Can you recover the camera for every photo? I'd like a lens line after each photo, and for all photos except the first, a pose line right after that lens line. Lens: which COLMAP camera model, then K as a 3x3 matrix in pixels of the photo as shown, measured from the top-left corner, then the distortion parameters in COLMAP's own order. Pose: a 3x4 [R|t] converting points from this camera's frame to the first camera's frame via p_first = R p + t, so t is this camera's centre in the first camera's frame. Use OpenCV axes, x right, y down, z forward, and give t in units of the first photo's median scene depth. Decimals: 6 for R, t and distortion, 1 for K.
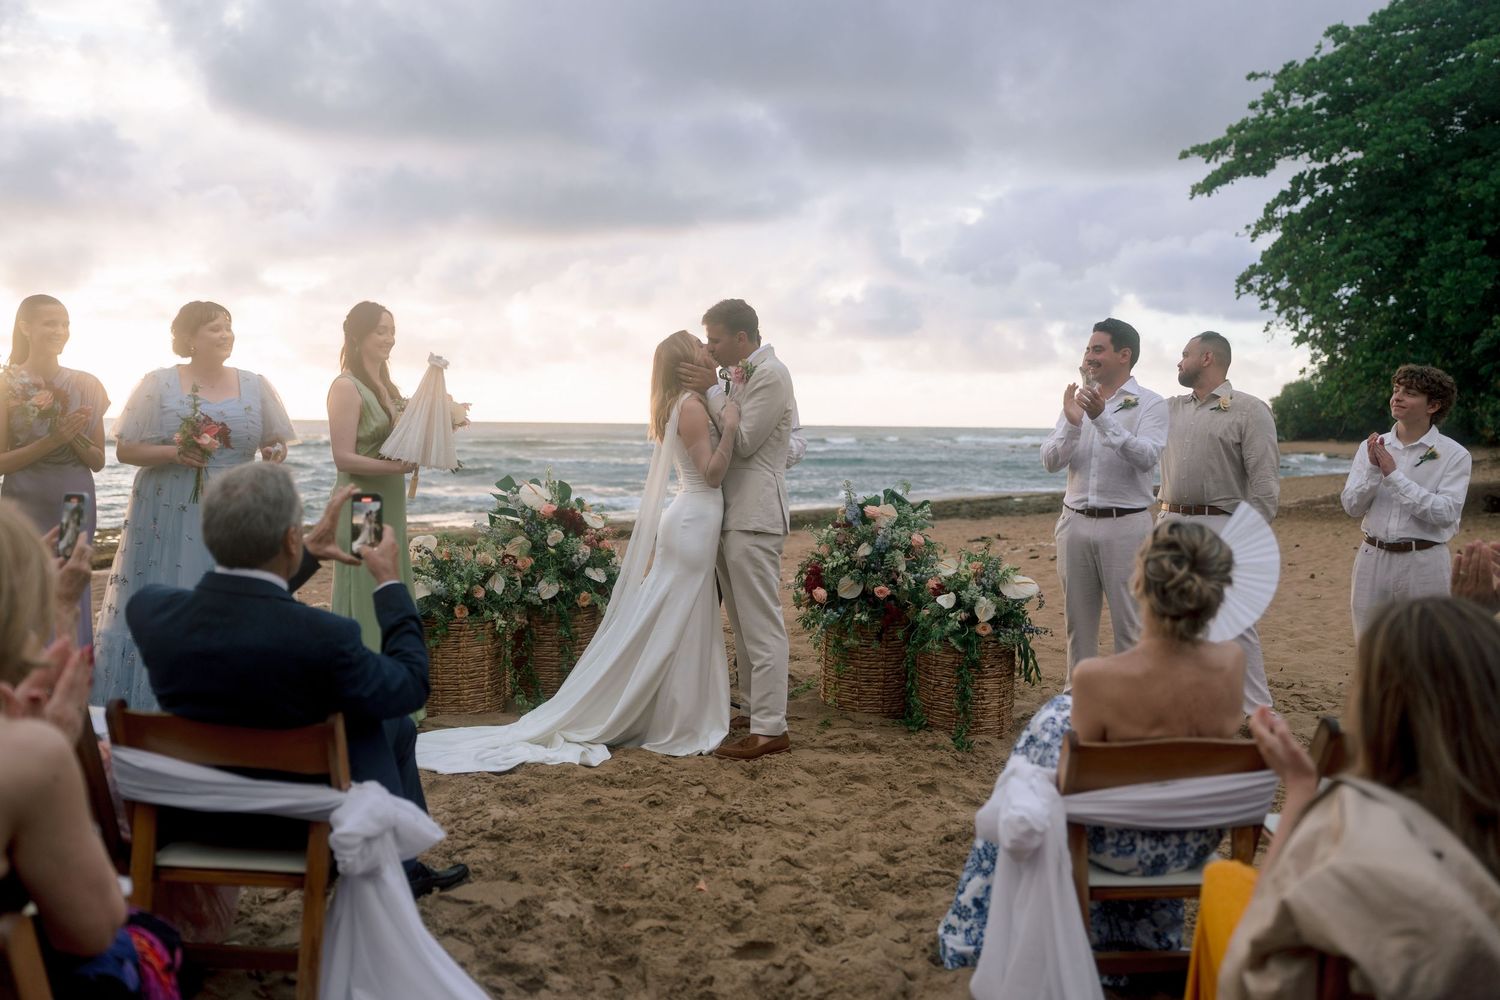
lens RADIAL K [[1445.4, 0, 750.0], [0, 1445.4, 500.0], [0, 0, 1]] dist [0.000288, 0.008876]
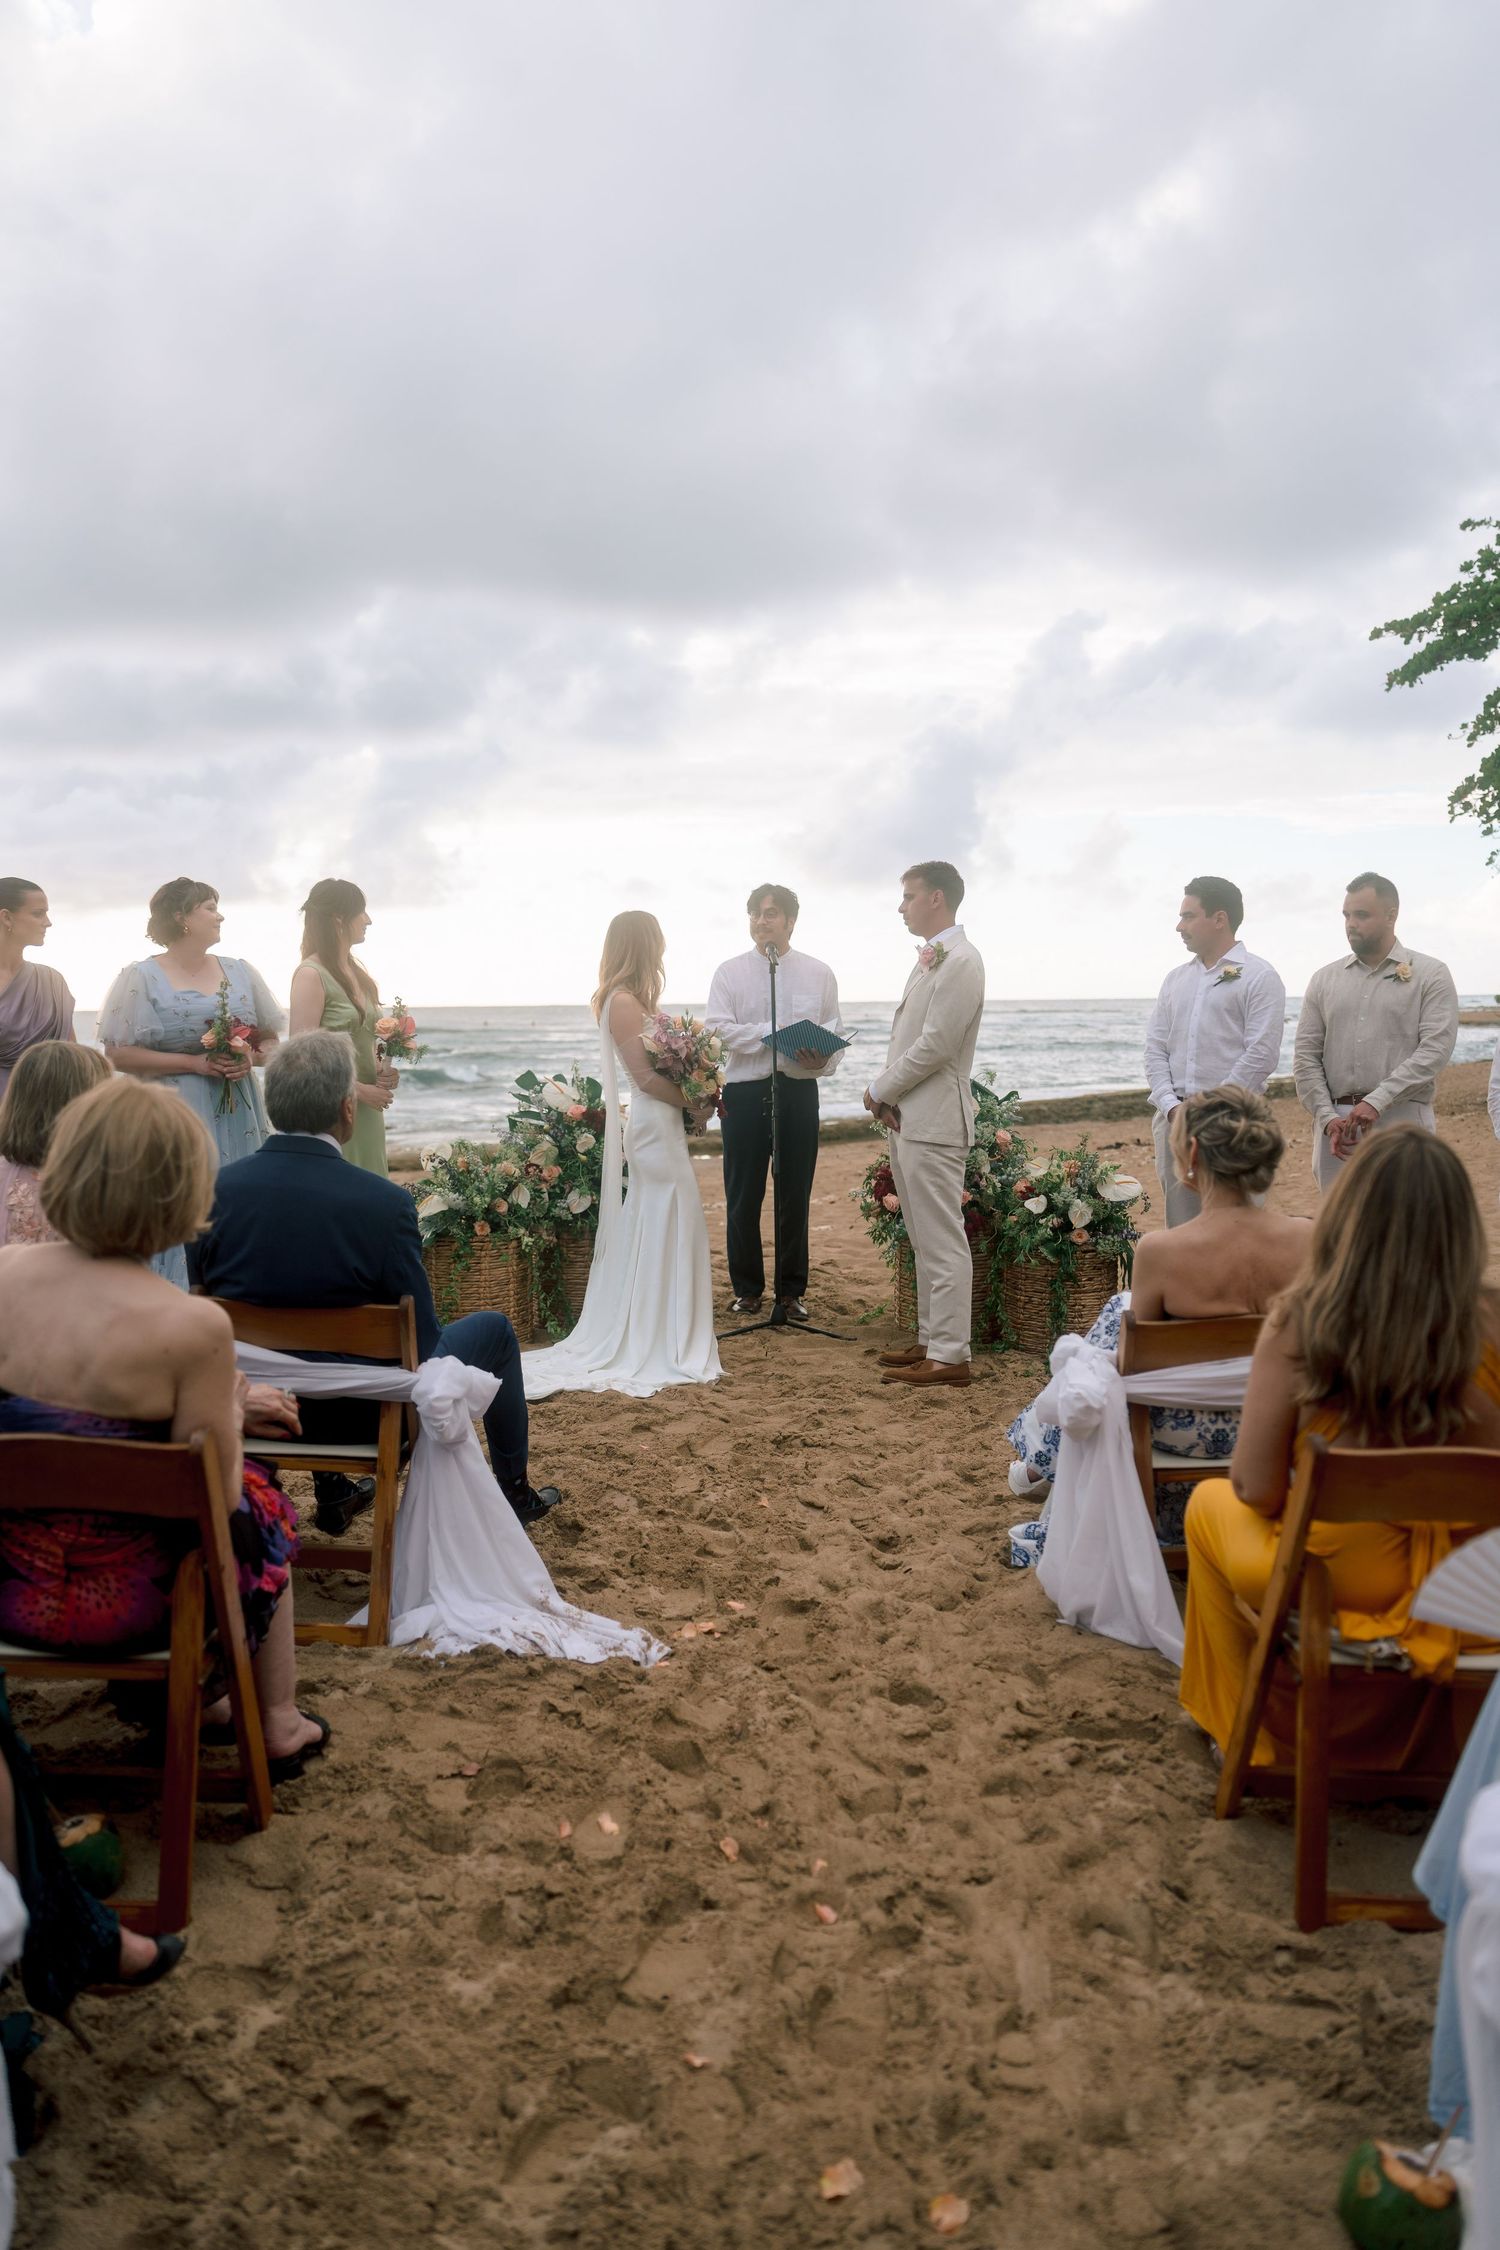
lens RADIAL K [[1920.1, 0, 750.0], [0, 1920.1, 1125.0], [0, 0, 1]] dist [-0.002147, 0.001126]
pose [[0.999213, -0.021377, -0.033408, 0.003107], [0.021750, 0.999705, 0.010834, 0.004899], [0.033167, -0.011552, 0.999383, -0.150400]]
